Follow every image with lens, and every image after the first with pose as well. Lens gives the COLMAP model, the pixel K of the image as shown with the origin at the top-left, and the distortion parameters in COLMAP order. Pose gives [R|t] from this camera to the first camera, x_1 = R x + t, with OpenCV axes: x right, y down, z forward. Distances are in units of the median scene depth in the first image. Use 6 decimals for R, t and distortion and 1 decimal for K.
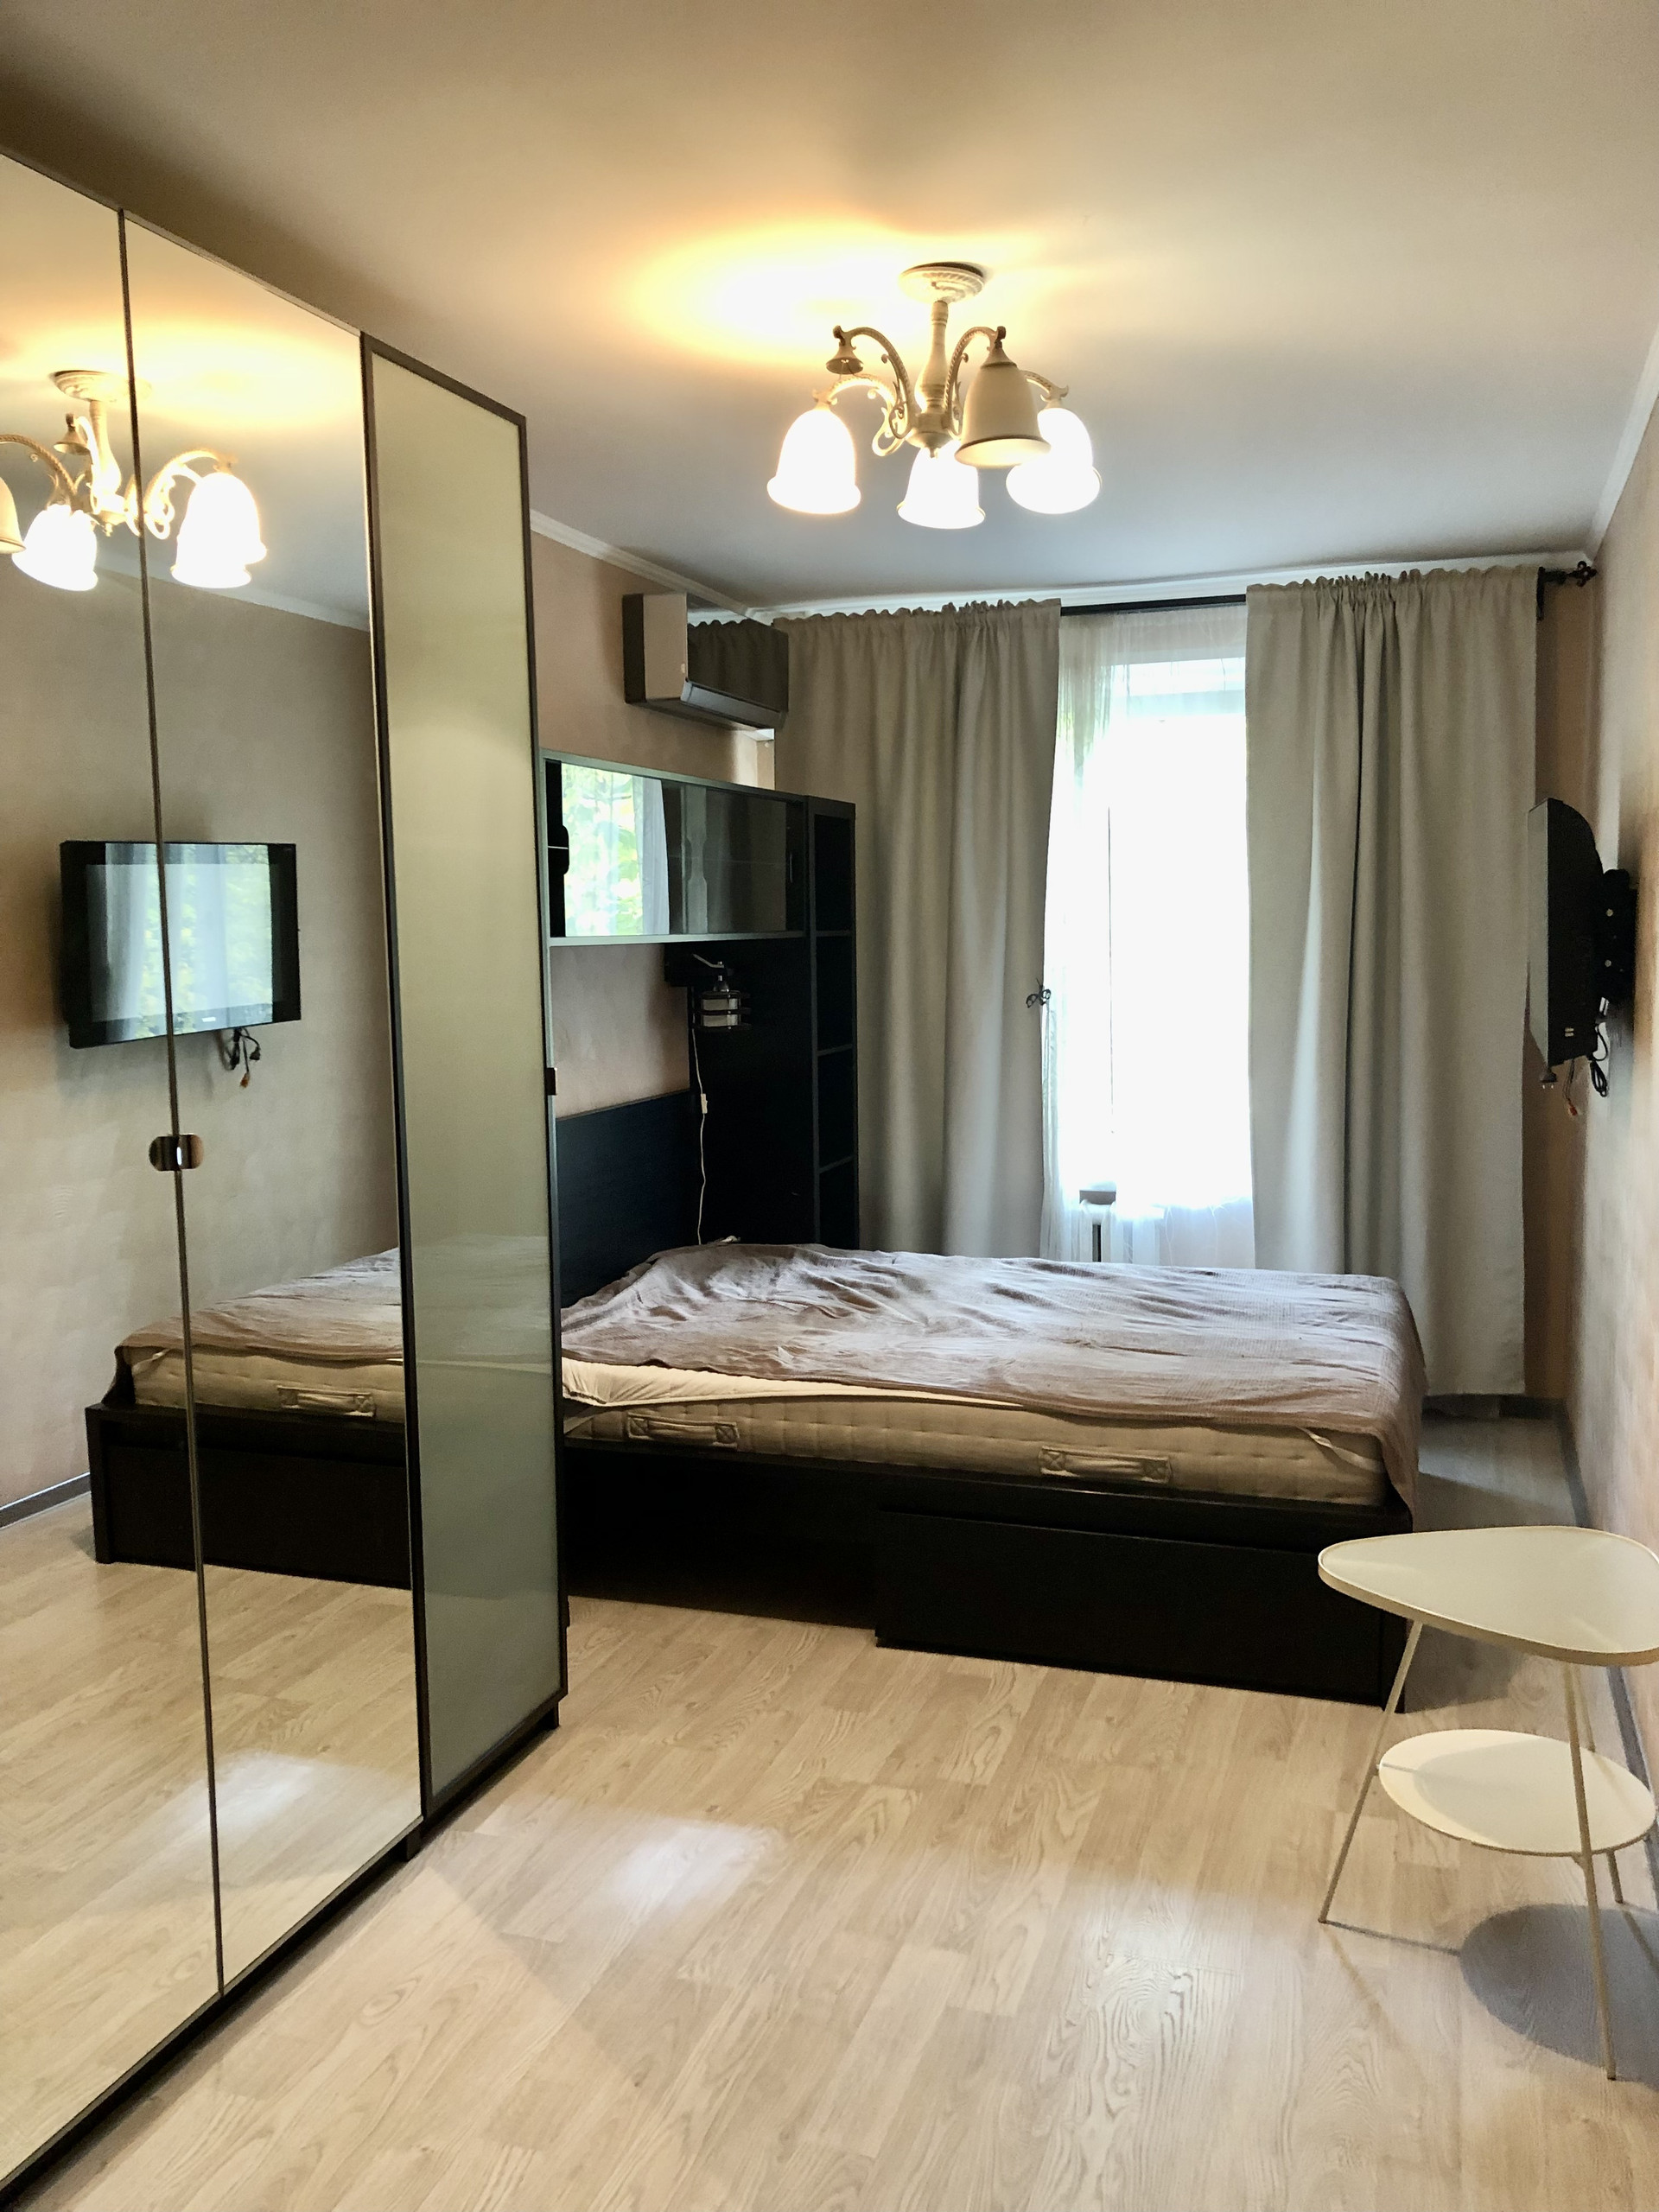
lens RADIAL K [[1812.3, 0, 840.9], [0, 1812.3, 1115.3], [0, 0, 1]] dist [0.004750, -0.005442]
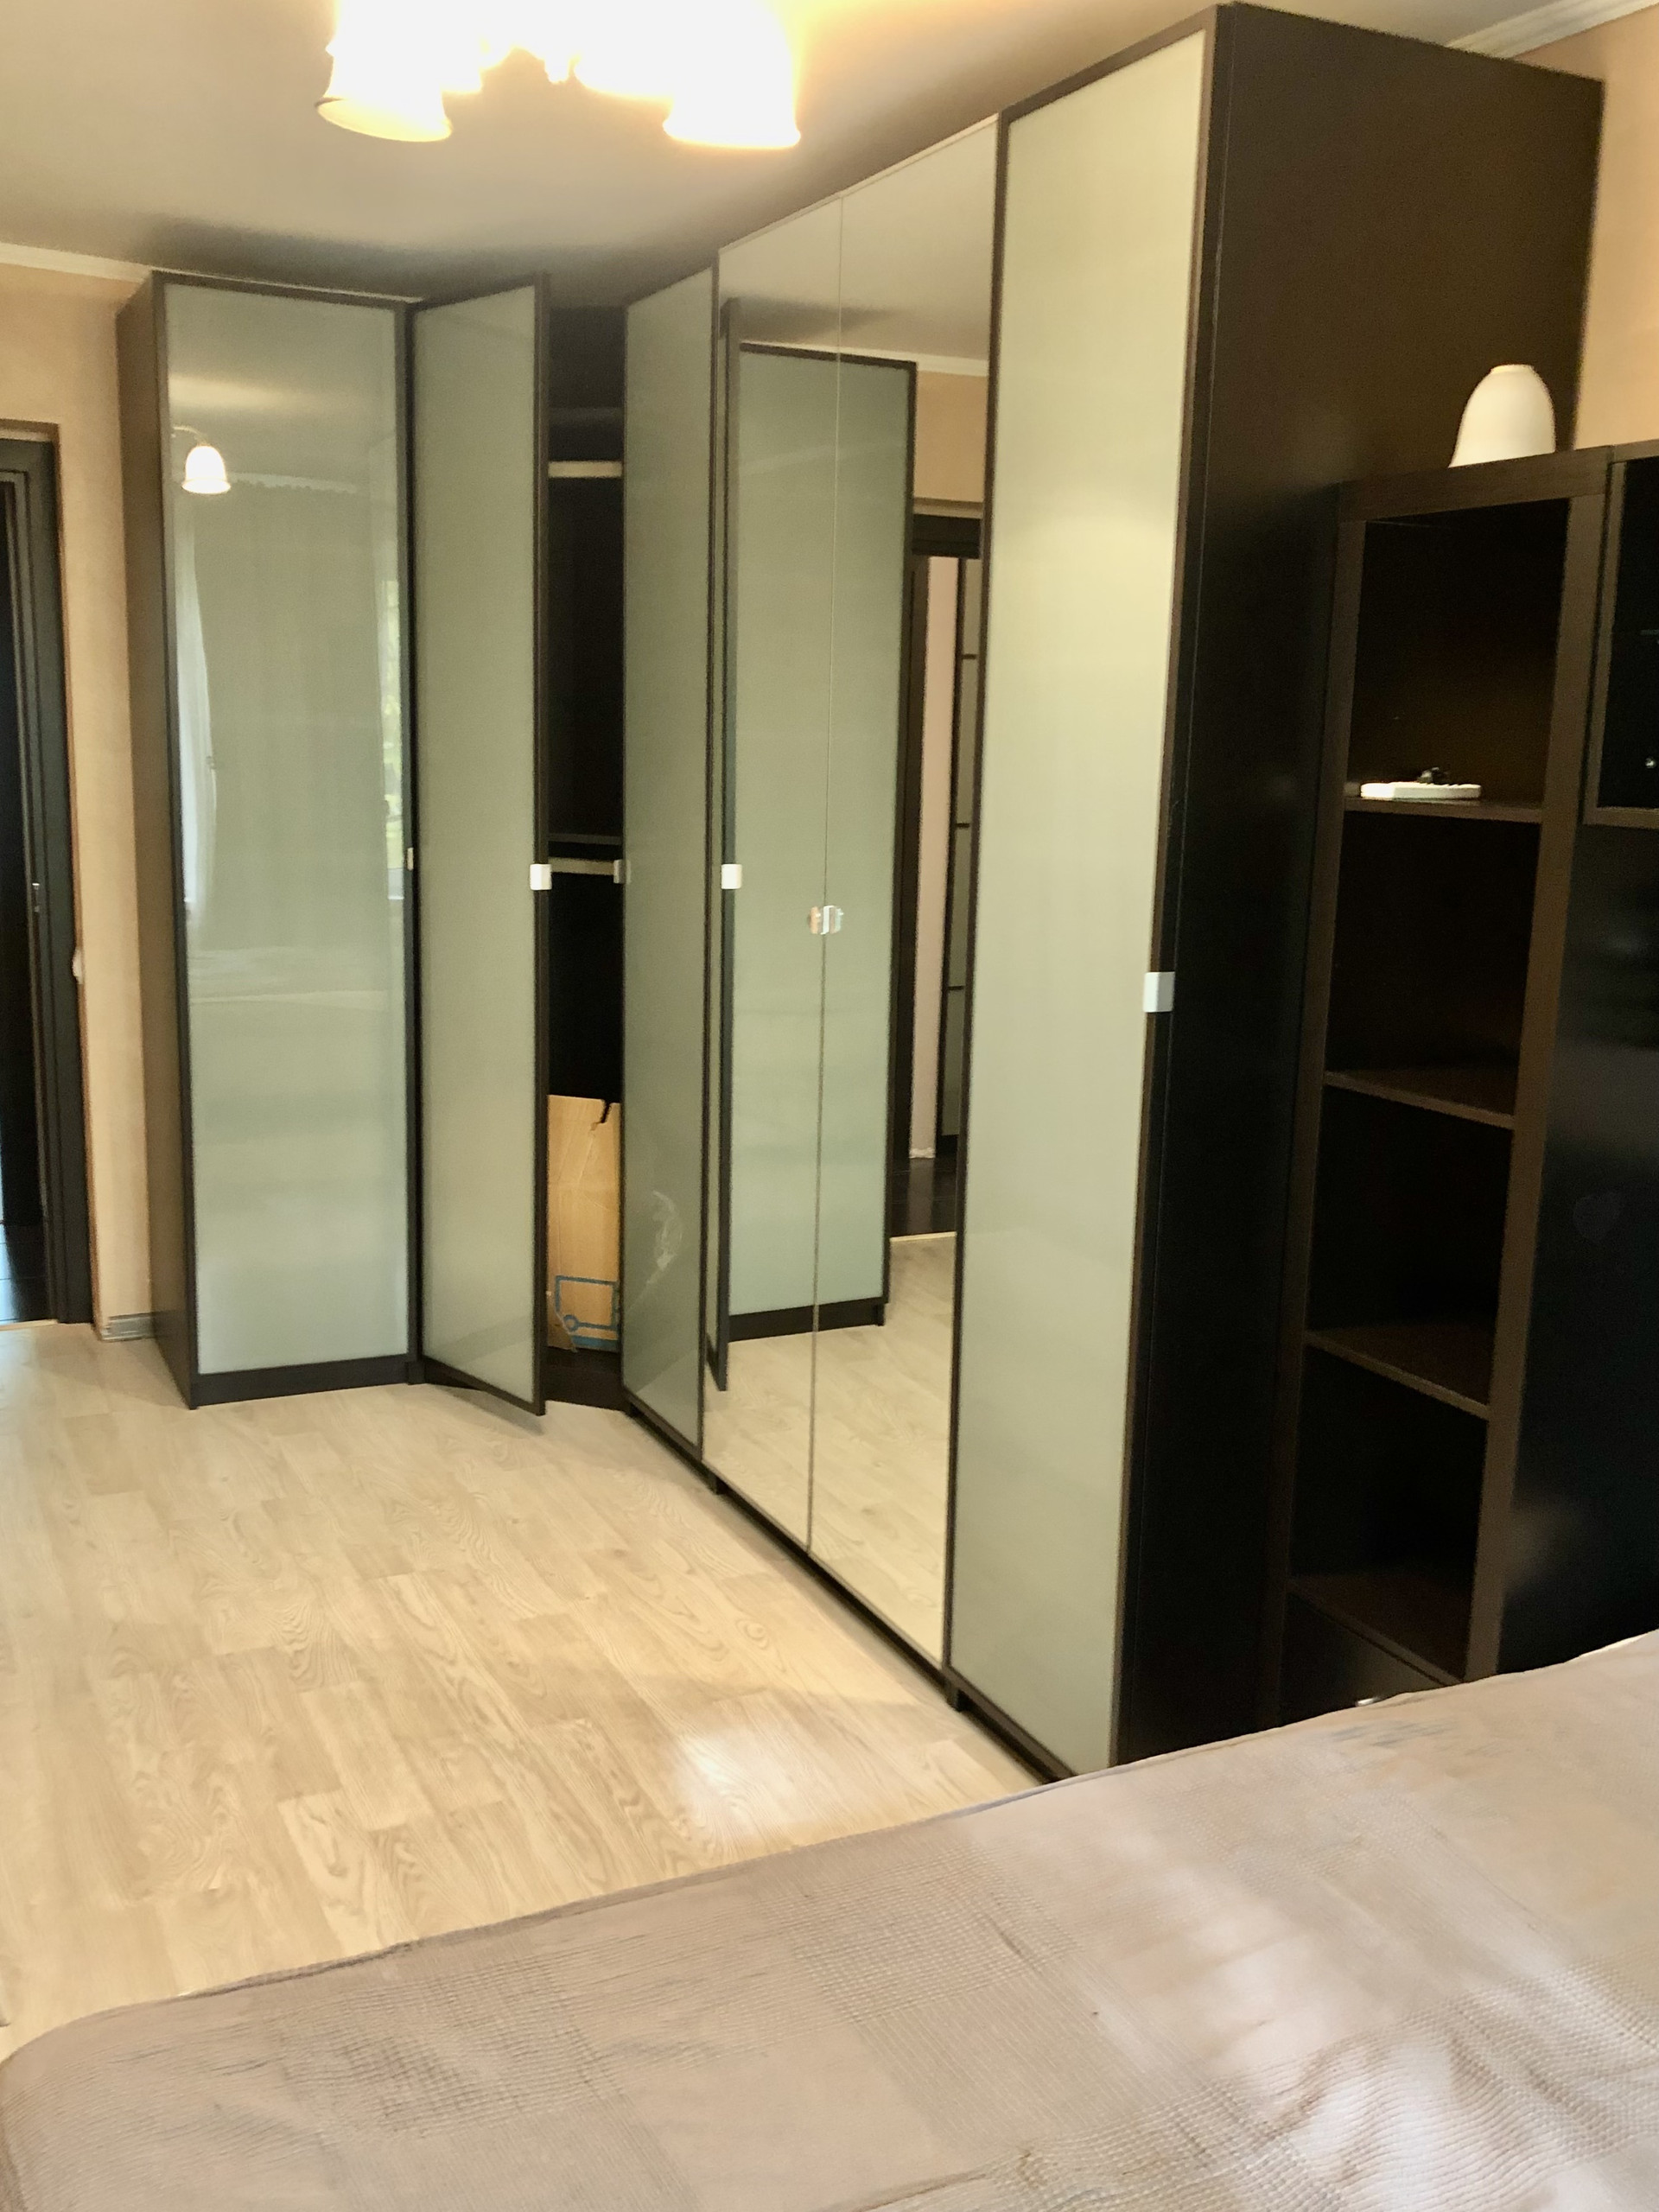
lens RADIAL K [[1812.3, 0, 840.9], [0, 1812.3, 1115.3], [0, 0, 1]] dist [0.004750, -0.005442]
pose [[-0.672831, 0.158393, -0.722641, 0.606360], [-0.093196, 0.950882, 0.295192, -0.244423], [0.733903, 0.265962, -0.625021, 1.887097]]
